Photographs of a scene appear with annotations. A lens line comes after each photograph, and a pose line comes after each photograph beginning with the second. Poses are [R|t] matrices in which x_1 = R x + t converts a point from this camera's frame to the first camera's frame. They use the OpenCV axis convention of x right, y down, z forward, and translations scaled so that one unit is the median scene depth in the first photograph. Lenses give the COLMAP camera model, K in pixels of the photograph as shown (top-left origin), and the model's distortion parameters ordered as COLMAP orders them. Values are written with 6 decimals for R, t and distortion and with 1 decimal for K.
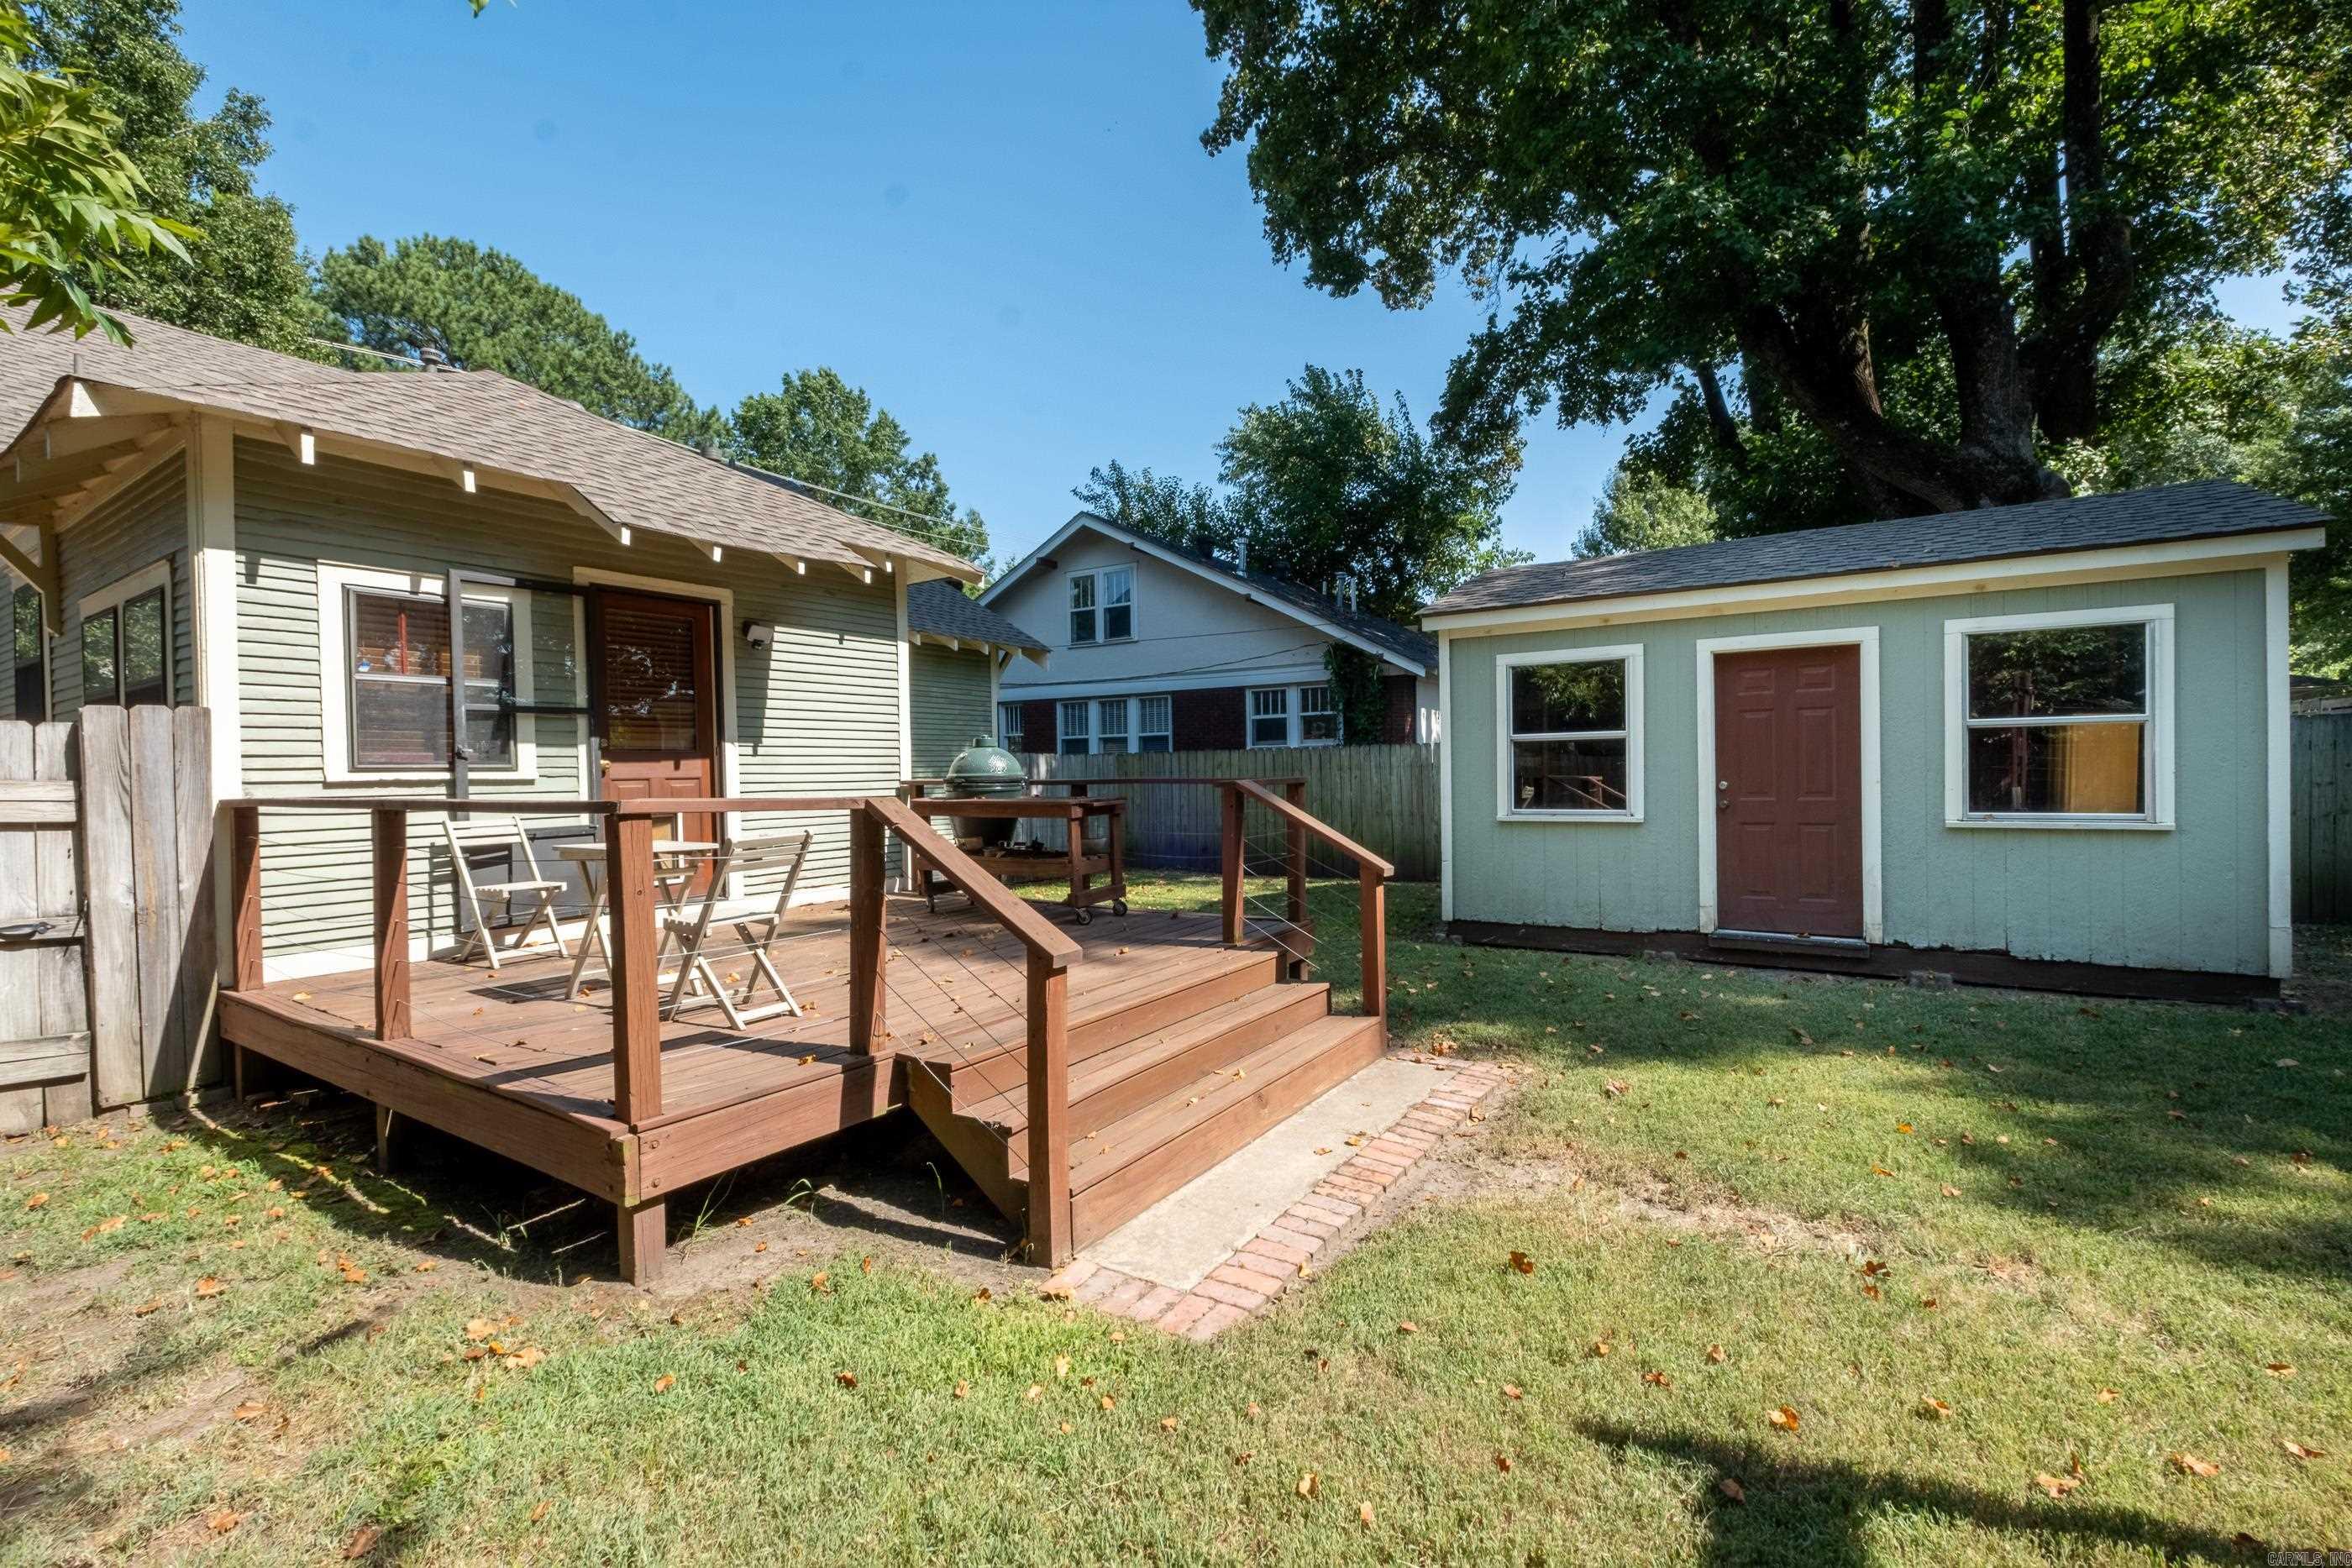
lens RADIAL K [[997.6, 0, 1190.9], [0, 997.6, 788.6], [0, 0, 1]] dist [0.001668, -0.004069]
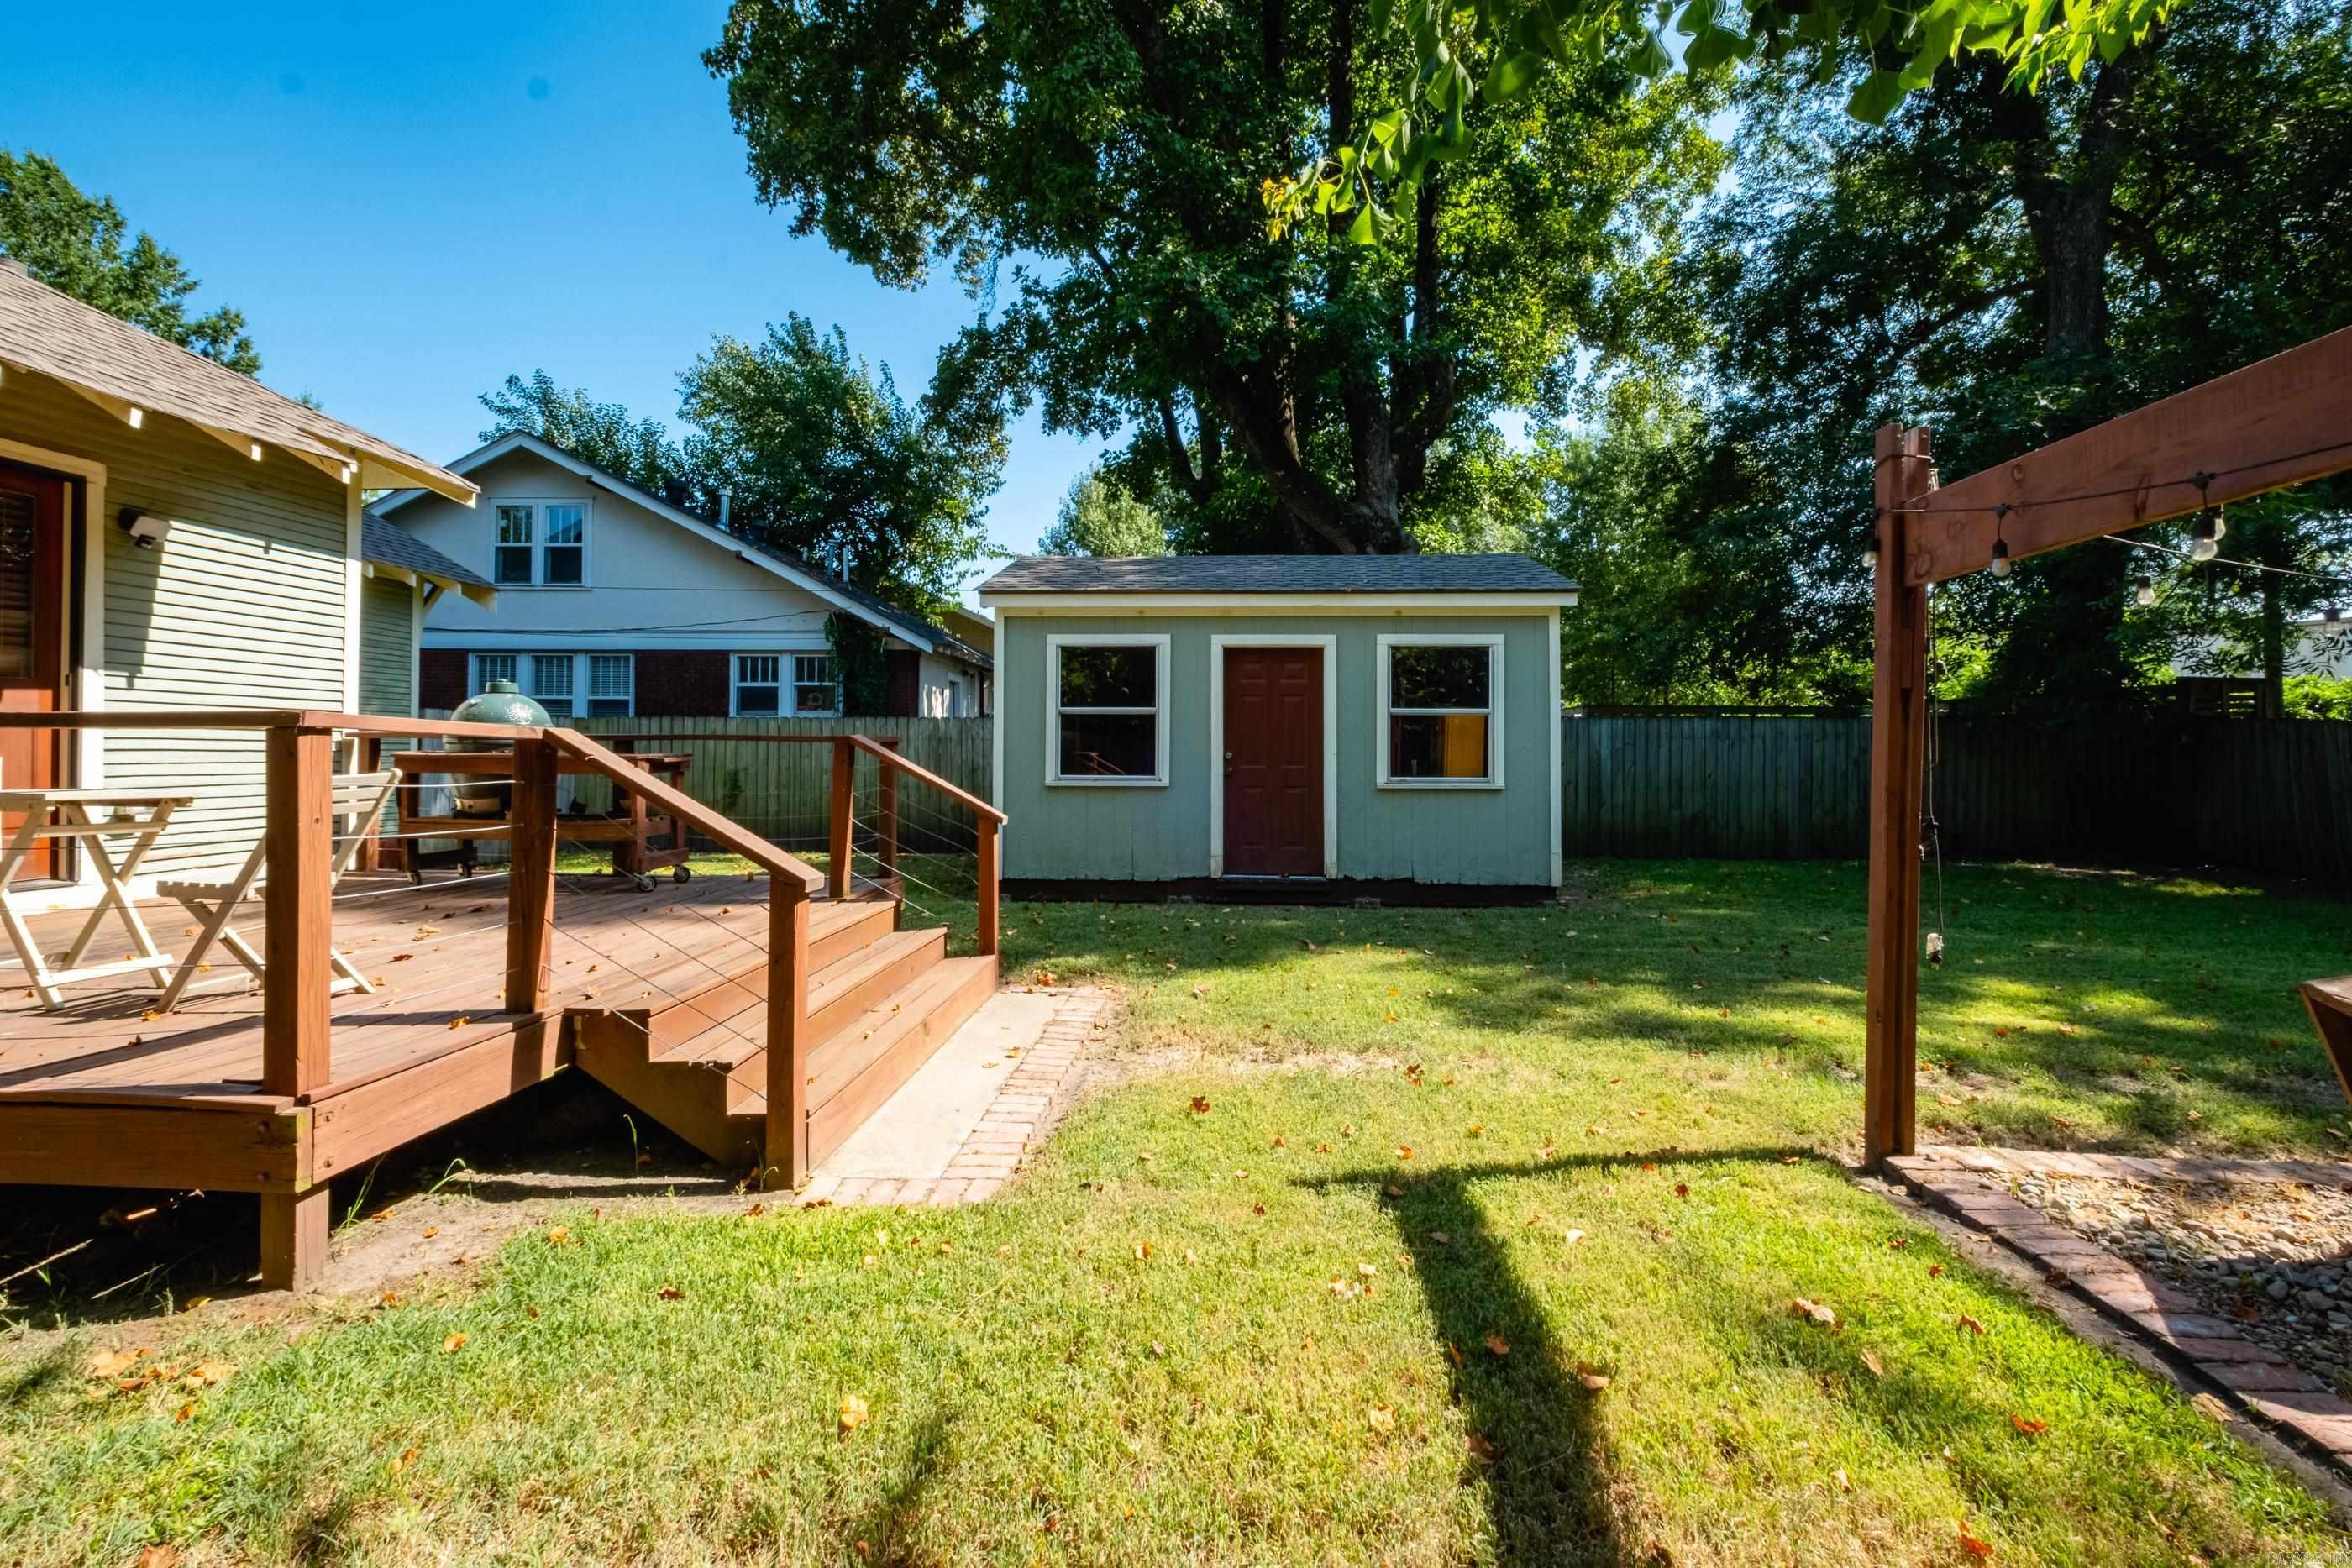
lens RADIAL K [[1018.3, 0, 1186.1], [0, 1018.3, 735.3], [0, 0, 1]] dist [0.000895, -0.004431]
pose [[0.864410, 0.030193, 0.501881, -0.136498], [-0.011660, 0.999131, -0.040026, 0.022460], [-0.502653, 0.028747, 0.864010, -0.048488]]
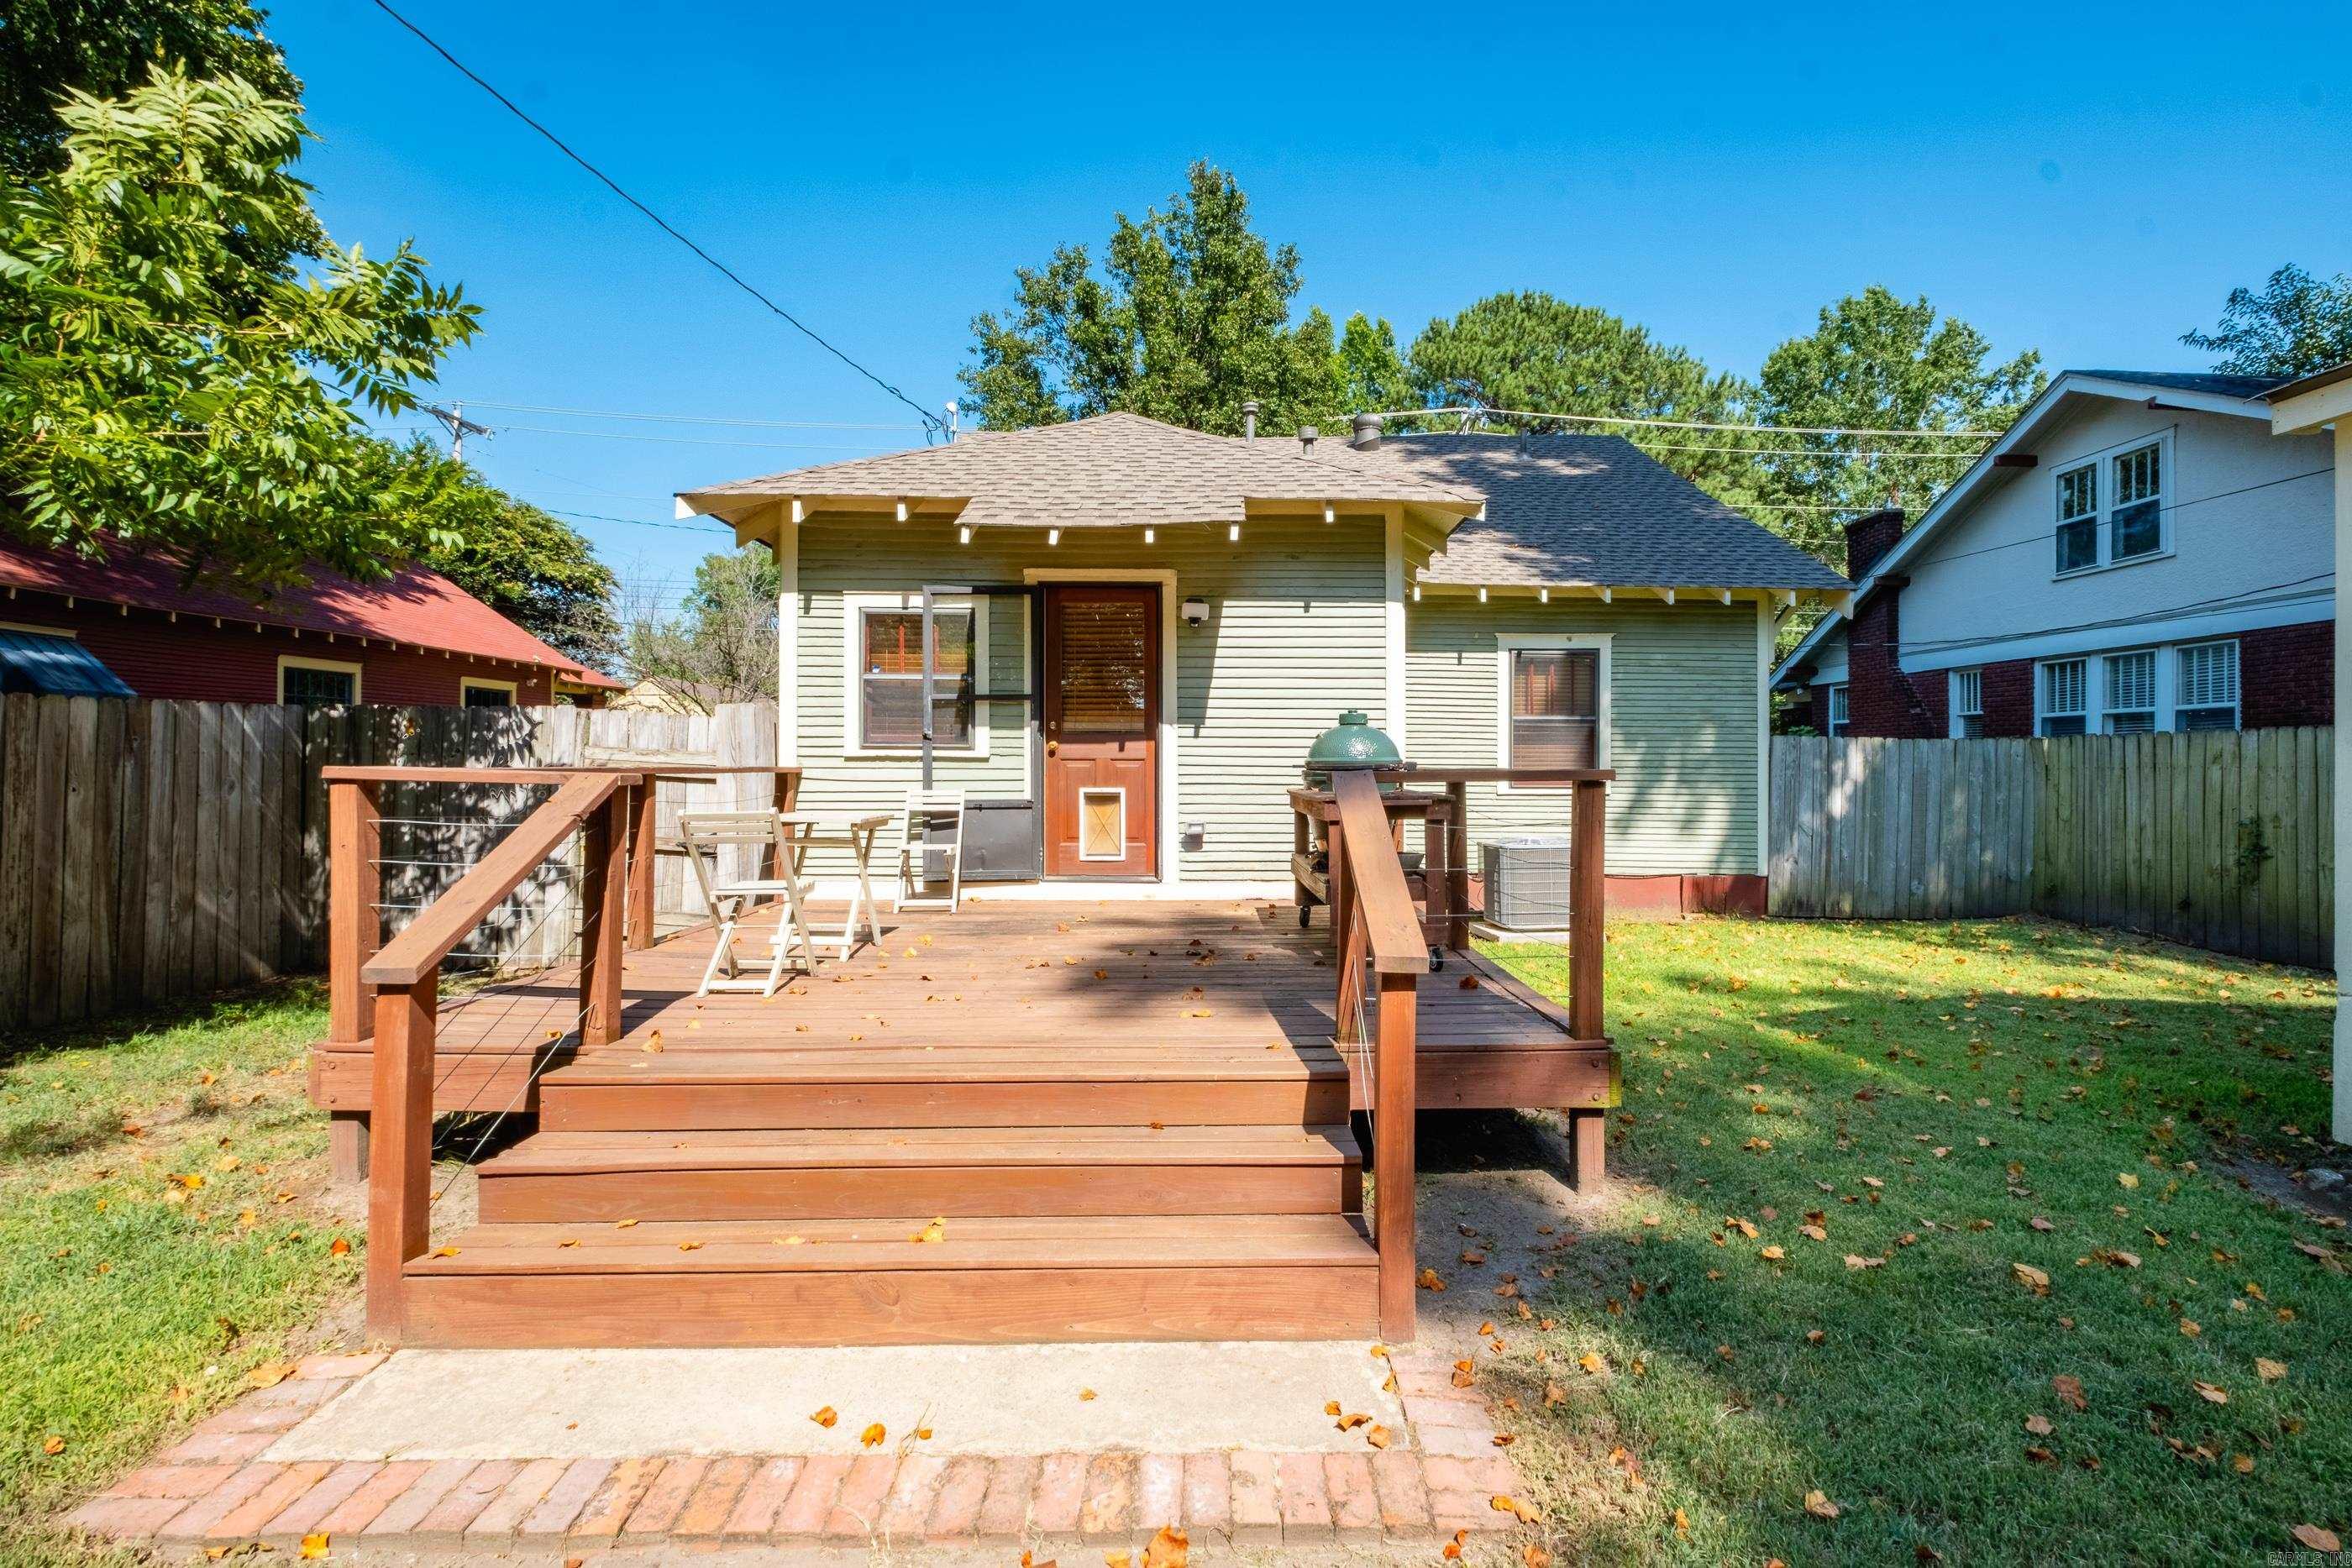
lens RADIAL K [[1023.1, 0, 1207.6], [0, 1023.1, 762.5], [0, 0, 1]] dist [-0.001261, -0.000253]
pose [[0.562702, 0.015415, -0.826516, 0.395538], [-0.027871, 0.999611, -0.000331, -0.008638], [0.826190, 0.023222, 0.562913, 0.457568]]
